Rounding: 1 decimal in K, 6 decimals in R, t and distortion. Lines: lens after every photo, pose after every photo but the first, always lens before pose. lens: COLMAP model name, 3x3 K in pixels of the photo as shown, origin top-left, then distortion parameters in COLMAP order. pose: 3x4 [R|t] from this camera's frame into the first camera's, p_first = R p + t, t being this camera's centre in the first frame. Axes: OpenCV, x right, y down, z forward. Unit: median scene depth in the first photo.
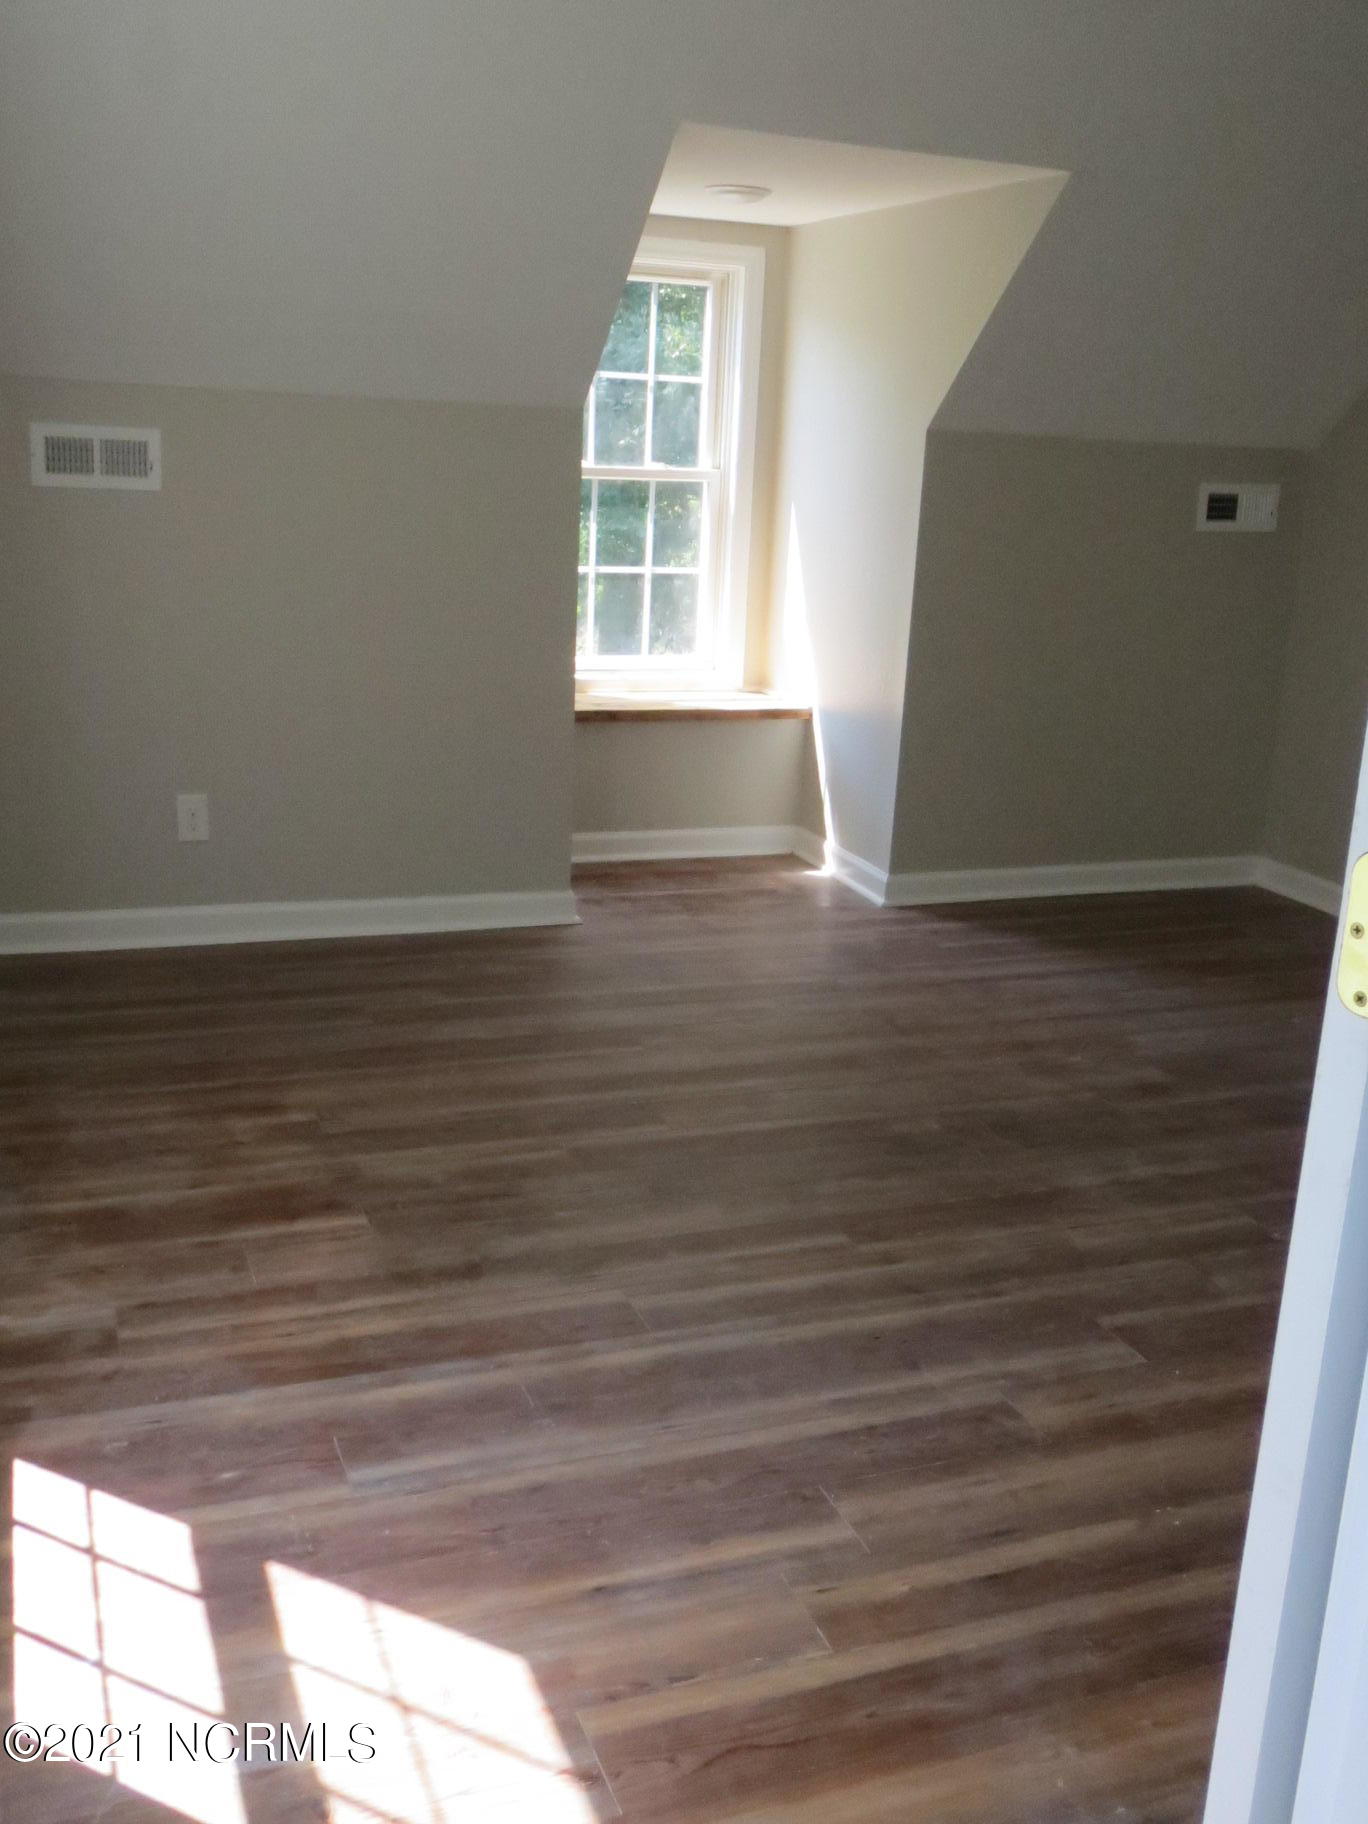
lens RADIAL K [[1741.0, 0, 694.0], [0, 1741.0, 909.7], [0, 0, 1]] dist [-0.003914, 0.000000]
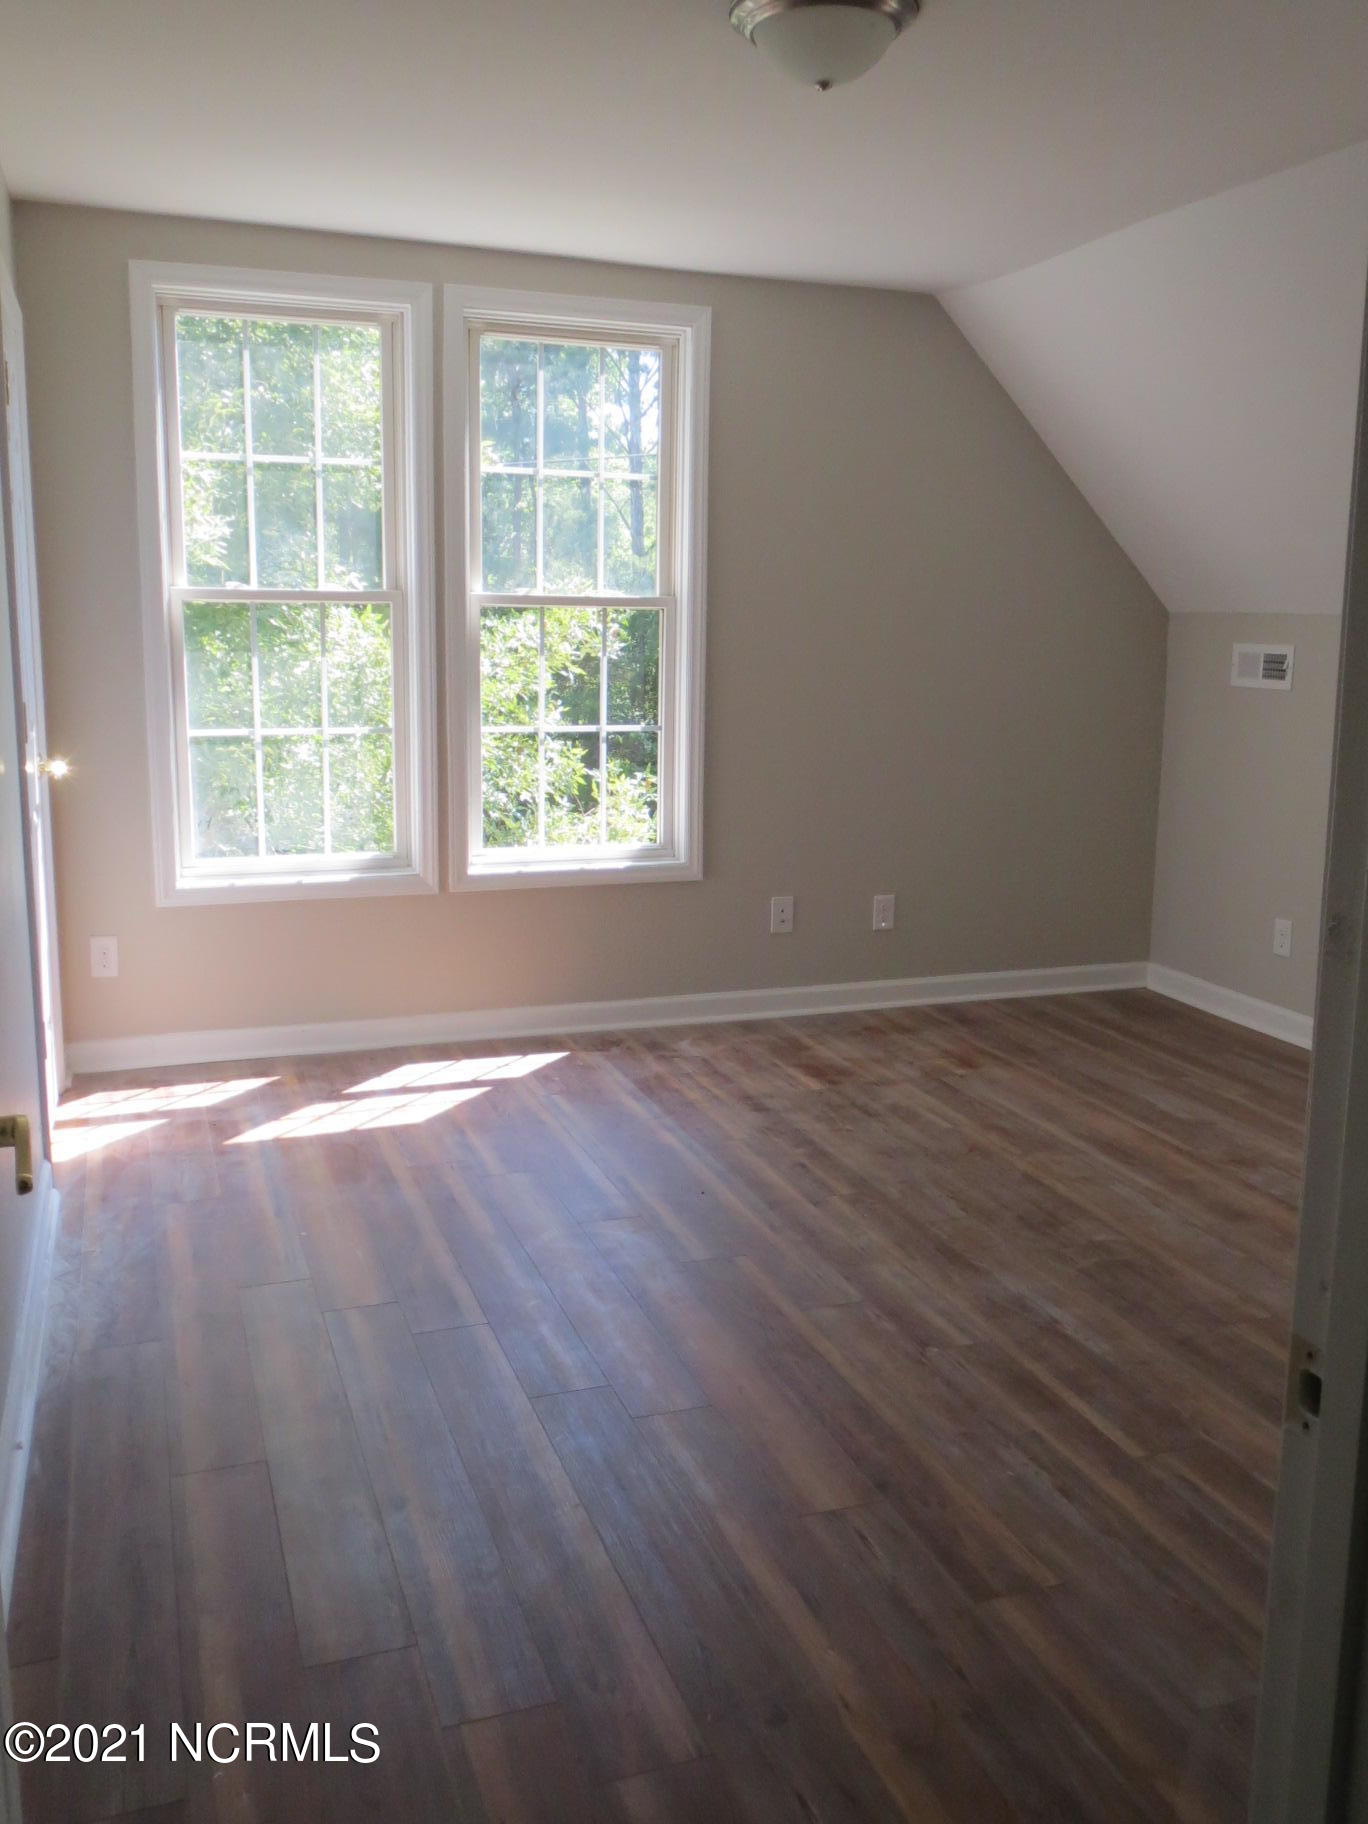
lens RADIAL K [[1610.2, 0, 680.4], [0, 1610.2, 914.5], [0, 0, 1]] dist [-0.057900, 0.000388]
pose [[-0.045488, 0.130546, -0.990398, 1.511400], [-0.277791, 0.950668, 0.138068, -0.180357], [0.959564, 0.281404, -0.006980, 0.948914]]
